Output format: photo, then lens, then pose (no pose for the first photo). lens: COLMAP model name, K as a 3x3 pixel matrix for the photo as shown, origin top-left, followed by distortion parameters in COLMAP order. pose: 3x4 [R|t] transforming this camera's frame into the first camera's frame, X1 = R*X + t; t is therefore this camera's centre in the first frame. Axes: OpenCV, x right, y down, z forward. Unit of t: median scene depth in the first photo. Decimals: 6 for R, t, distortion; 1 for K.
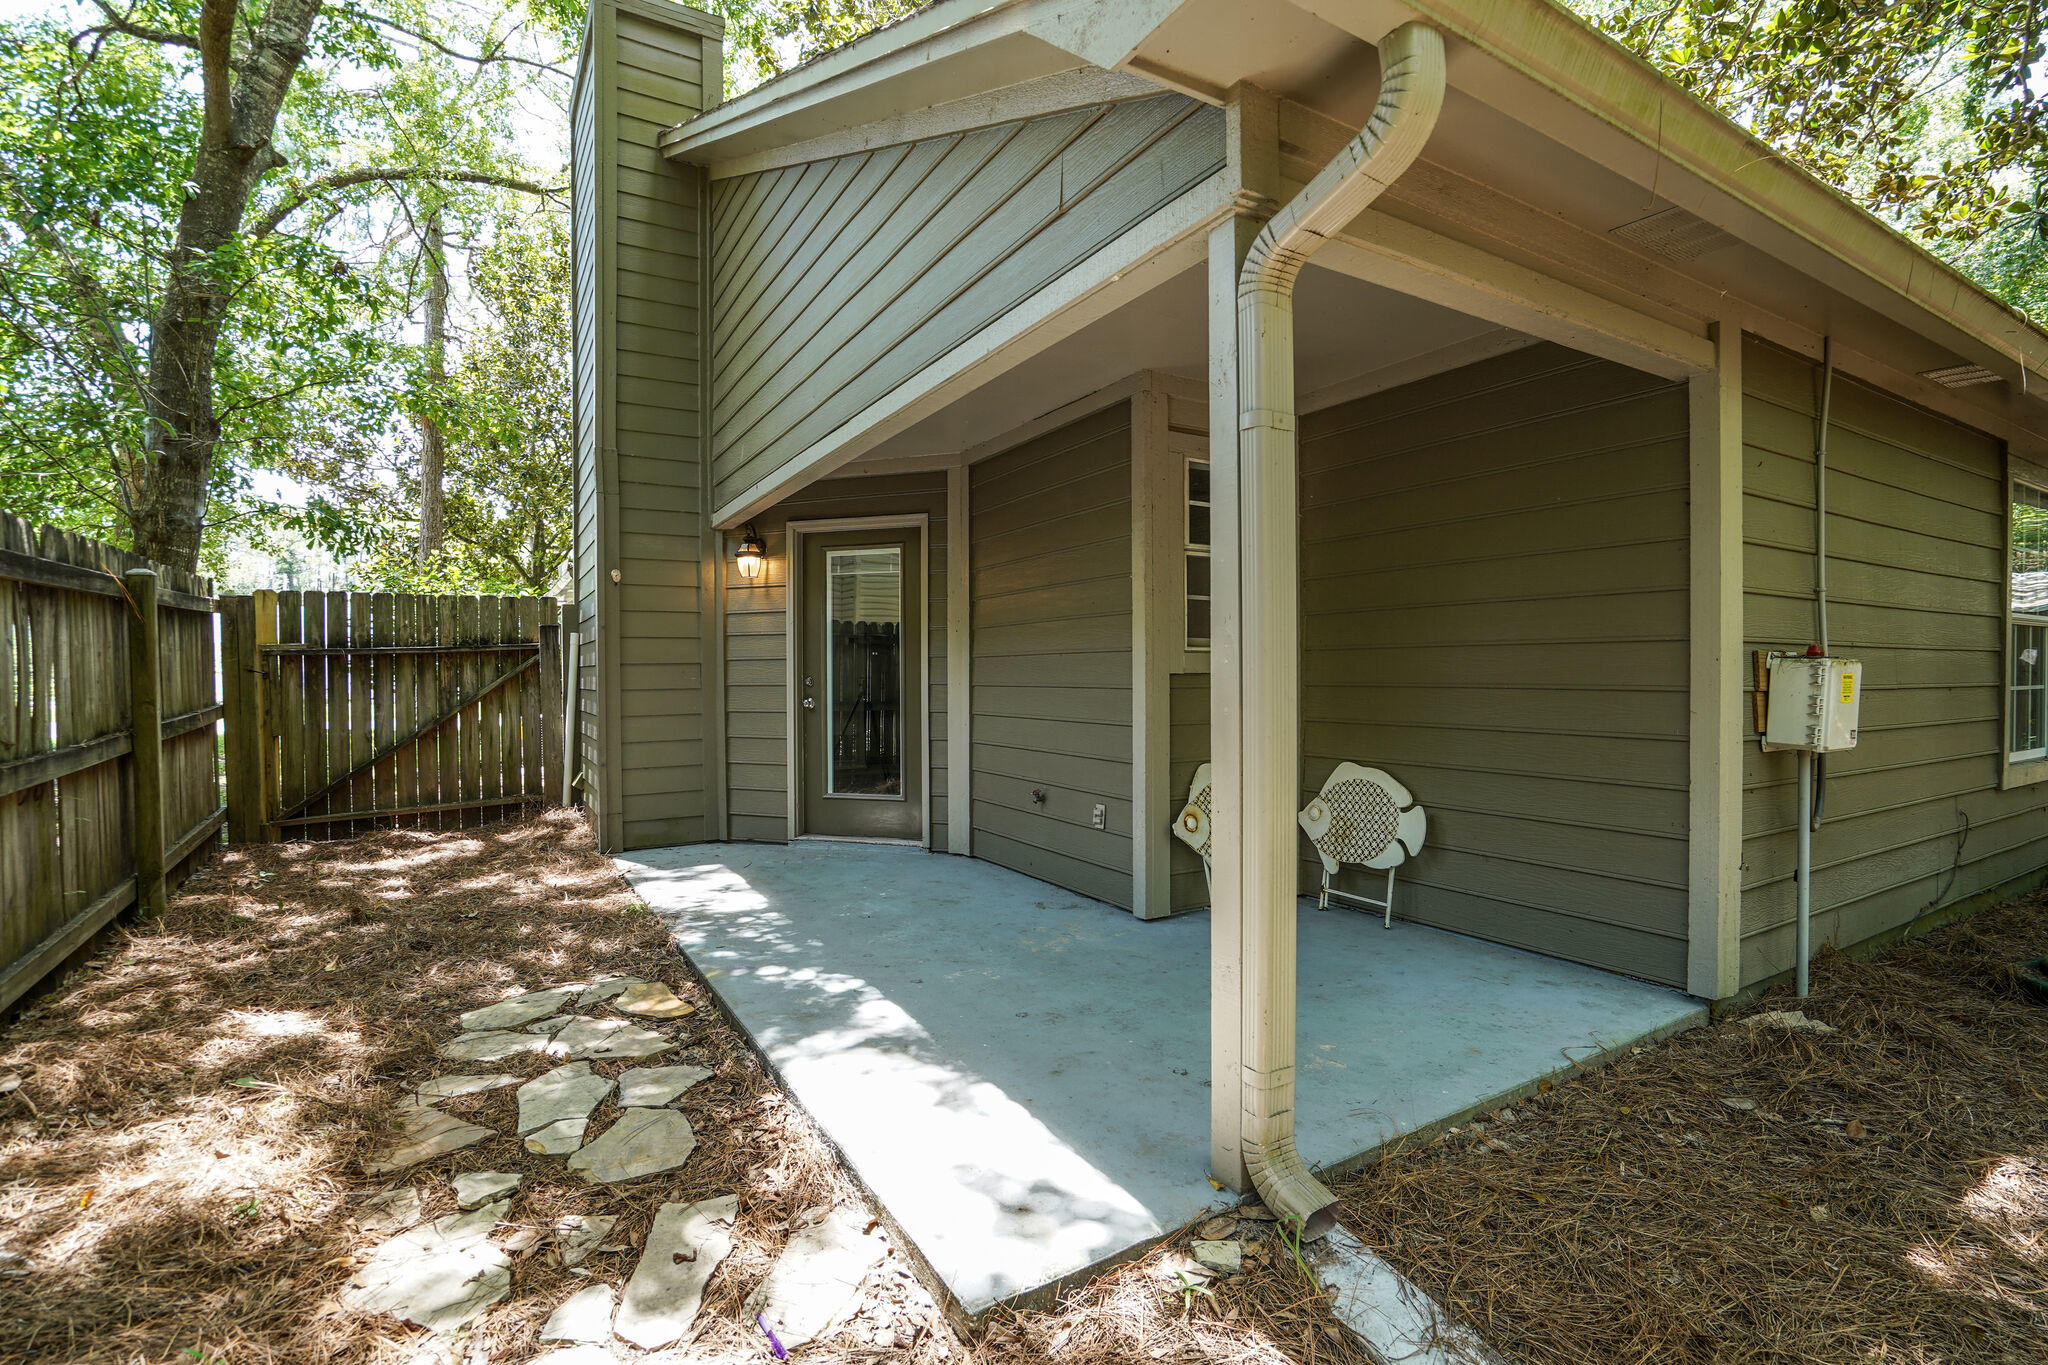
lens RADIAL K [[931.3, 0, 1015.2], [0, 931.3, 684.0], [0, 0, 1]] dist [-0.045029, 0.025679]
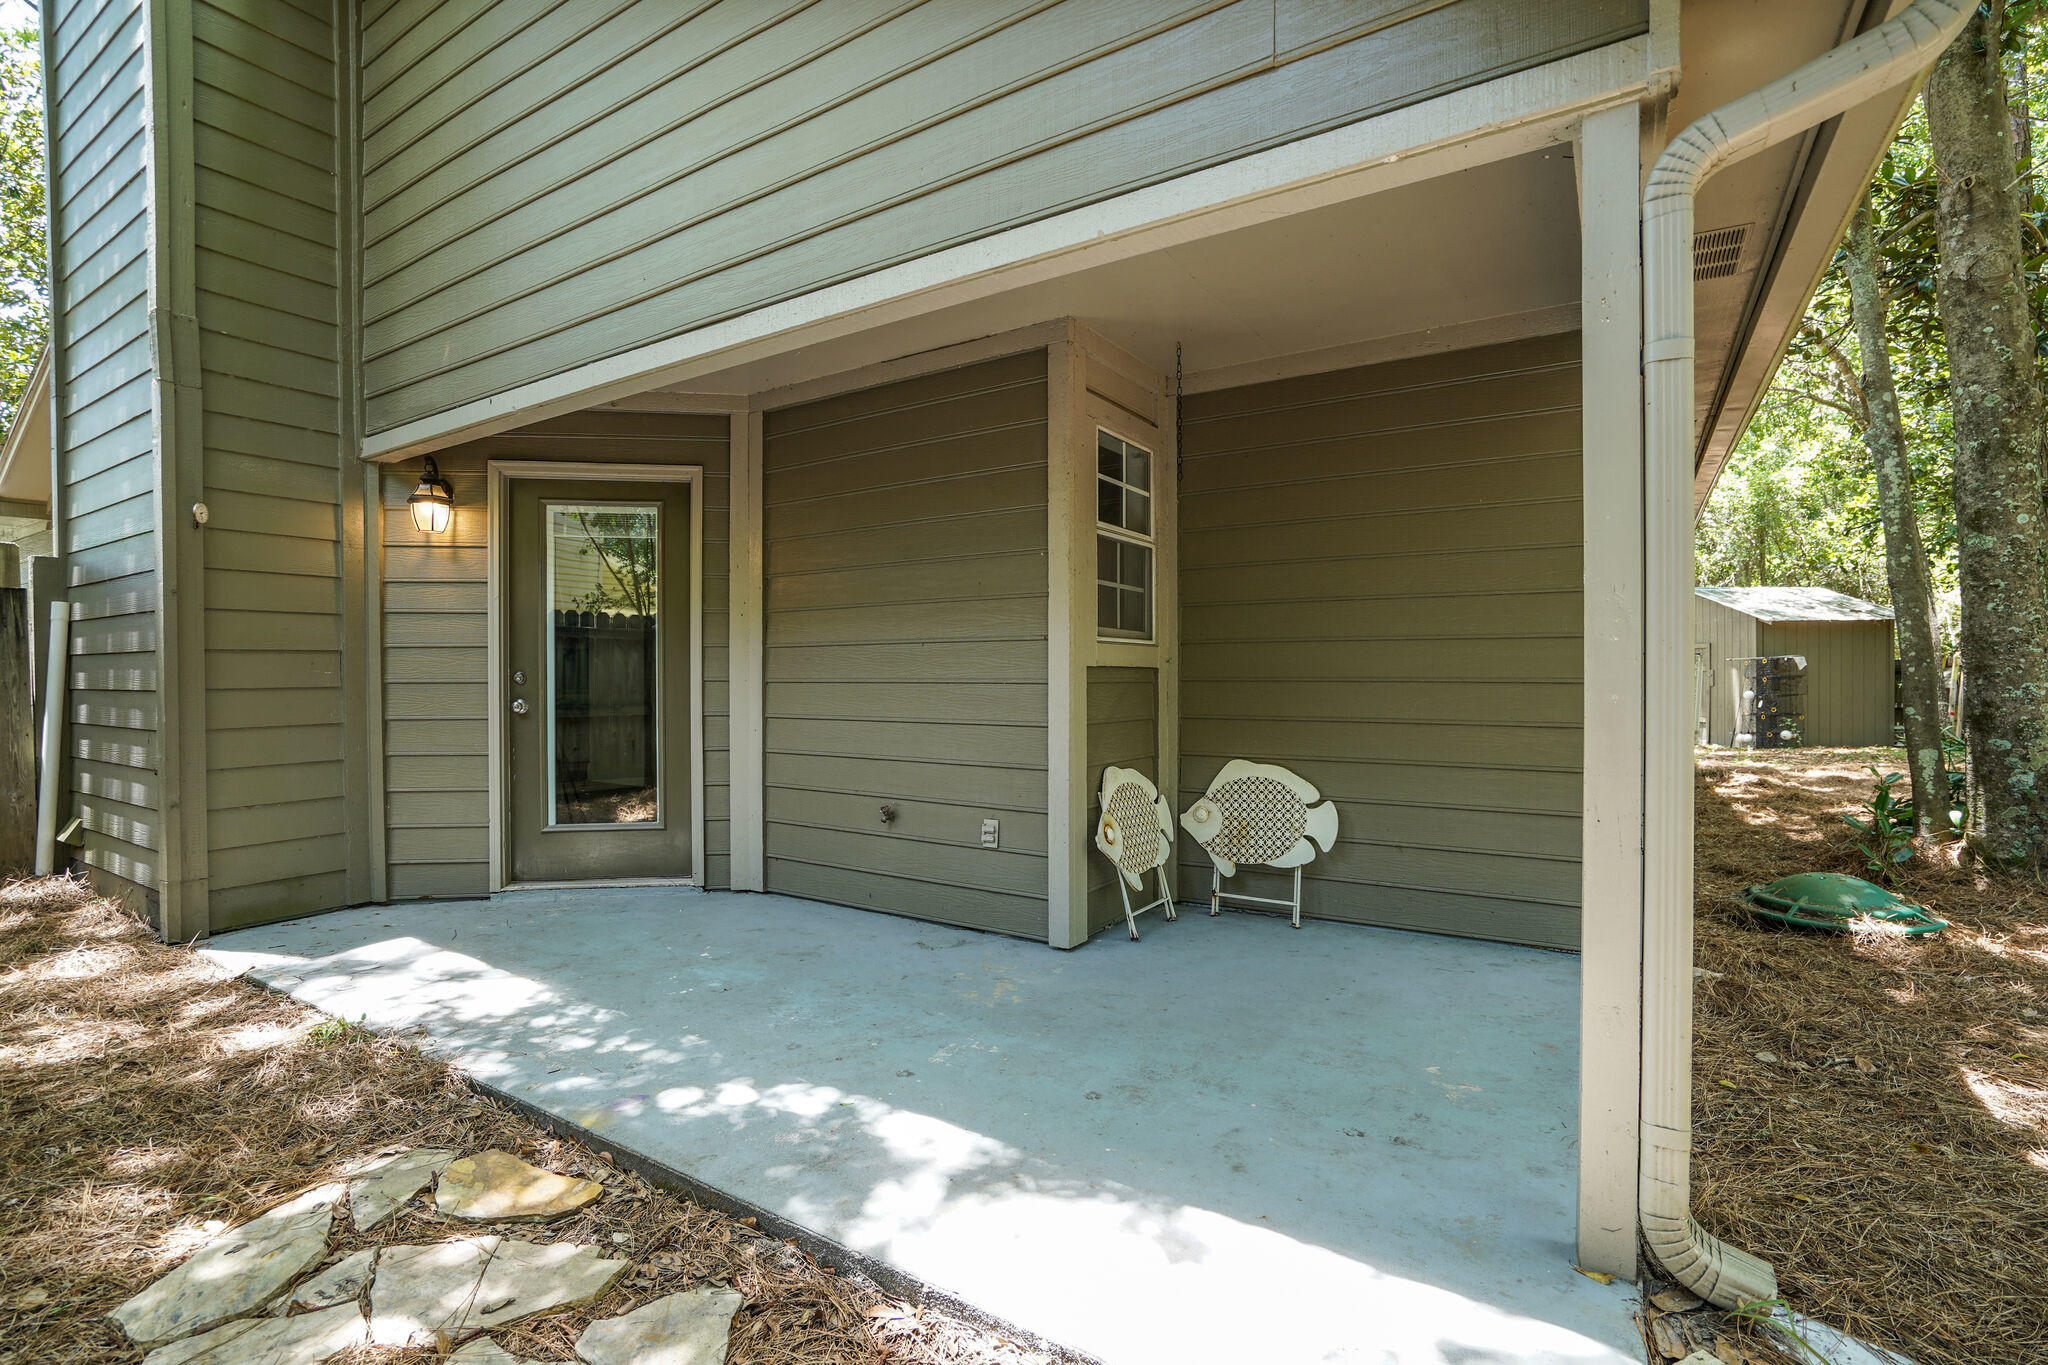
lens RADIAL K [[931.3, 0, 1015.2], [0, 931.3, 684.0], [0, 0, 1]] dist [-0.045029, 0.025679]
pose [[0.895676, -0.000346, 0.444707, -0.297228], [0.001221, 0.999998, -0.001681, 0.006750], [-0.444705, 0.002049, 0.895675, 0.246187]]
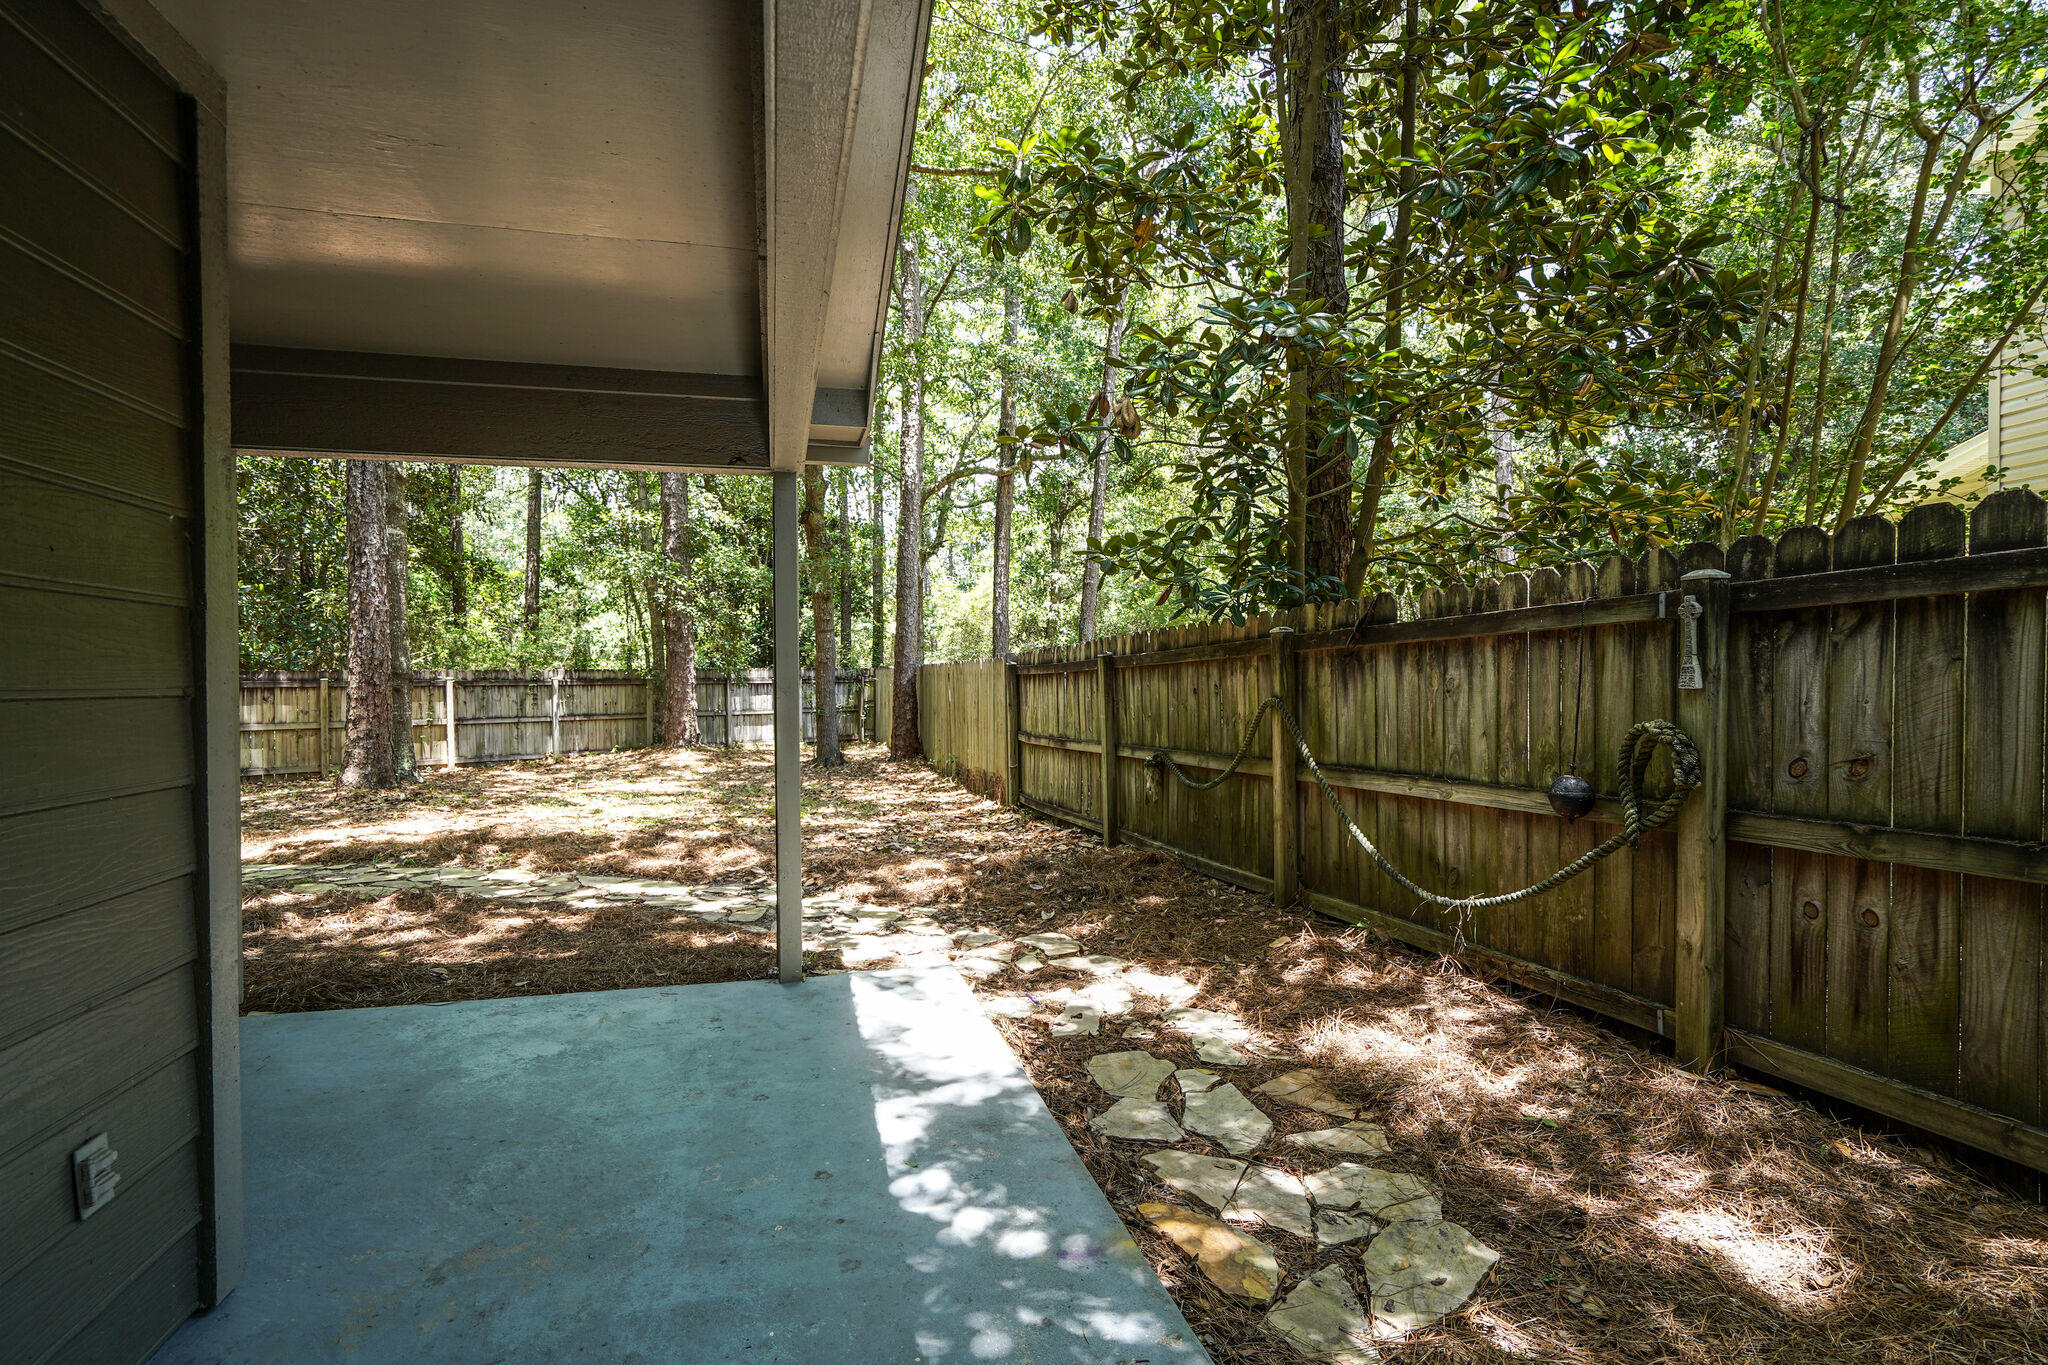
lens RADIAL K [[931.3, 0, 1015.2], [0, 931.3, 684.0], [0, 0, 1]] dist [-0.045029, 0.025679]
pose [[-0.960887, 0.014083, 0.276581, -0.364608], [0.018617, 0.999732, 0.013771, -0.039247], [-0.276313, 0.018381, -0.960892, 1.334158]]
